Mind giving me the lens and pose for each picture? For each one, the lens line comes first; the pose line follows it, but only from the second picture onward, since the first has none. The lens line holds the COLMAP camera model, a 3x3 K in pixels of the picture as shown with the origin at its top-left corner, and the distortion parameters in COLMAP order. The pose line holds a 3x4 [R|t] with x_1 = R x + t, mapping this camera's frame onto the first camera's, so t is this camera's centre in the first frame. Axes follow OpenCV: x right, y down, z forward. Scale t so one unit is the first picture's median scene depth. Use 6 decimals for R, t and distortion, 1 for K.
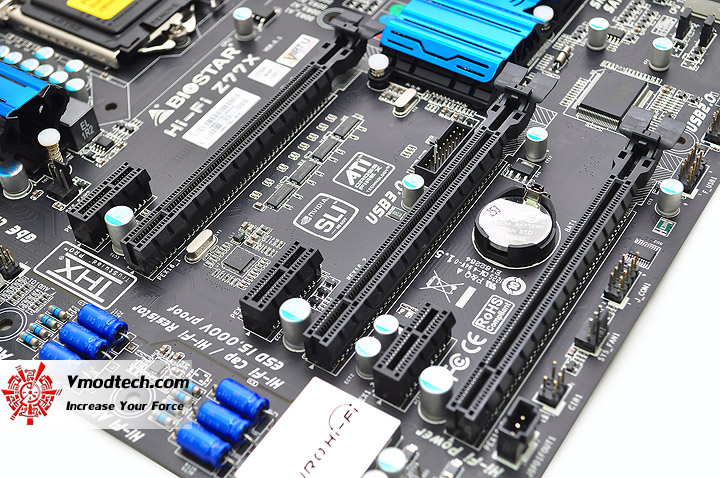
lens RADIAL K [[1068.0, 0, 360.0], [0, 1068.0, 239.0], [0, 0, 1]] dist [-0.014074, 0.004817]
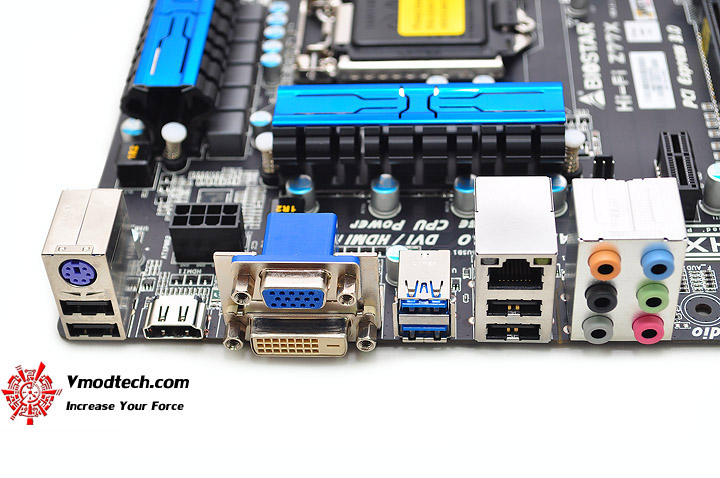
lens RADIAL K [[1286.2, 0, 360.0], [0, 1286.2, 239.0], [0, 0, 1]] dist [0.007467, 0.045818]
pose [[0.858355, -0.344264, 0.380405, -0.855092], [0.377446, 0.925930, -0.013718, -0.064946], [-0.347506, 0.155357, 0.924718, 0.039420]]
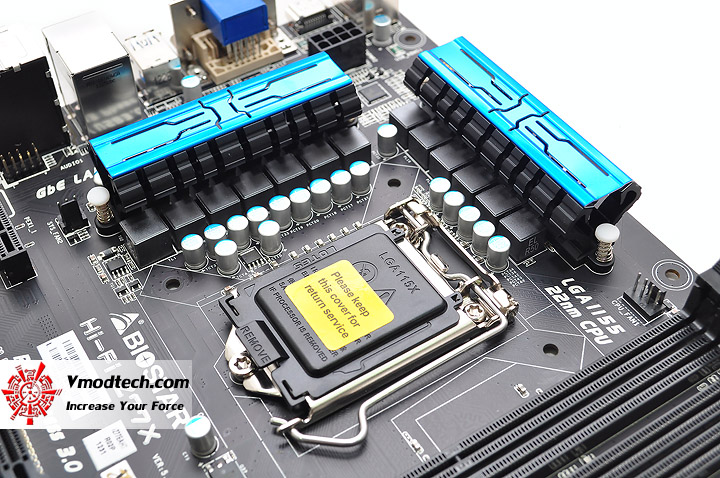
lens RADIAL K [[952.6, 0, 360.0], [0, 952.6, 239.0], [0, 0, 1]] dist [-0.025091, -0.028257]
pose [[-0.408206, 0.718631, -0.562973, 0.121107], [-0.648221, 0.206052, 0.733043, -0.829113], [0.642789, 0.664163, 0.381720, 0.798994]]
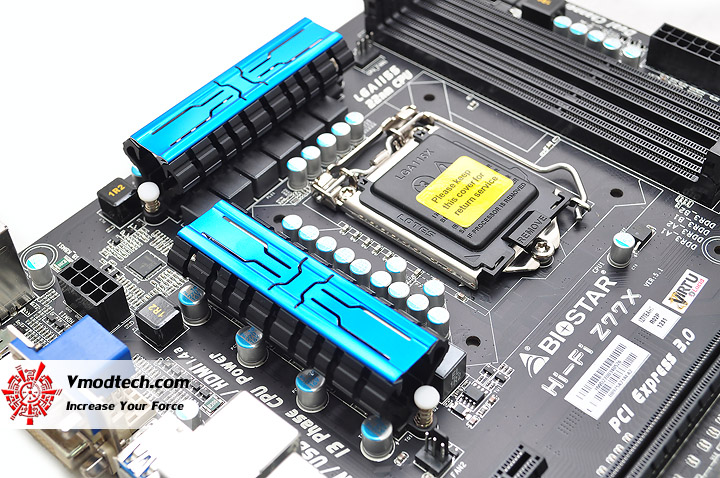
lens RADIAL K [[1041.4, 0, 360.0], [0, 1041.4, 239.0], [0, 0, 1]] dist [-0.009460, -0.032887]
pose [[0.991540, 0.111462, -0.066511, -0.285846], [-0.111252, 0.993768, 0.006865, -0.208331], [0.066862, 0.000593, 0.997762, 0.156000]]
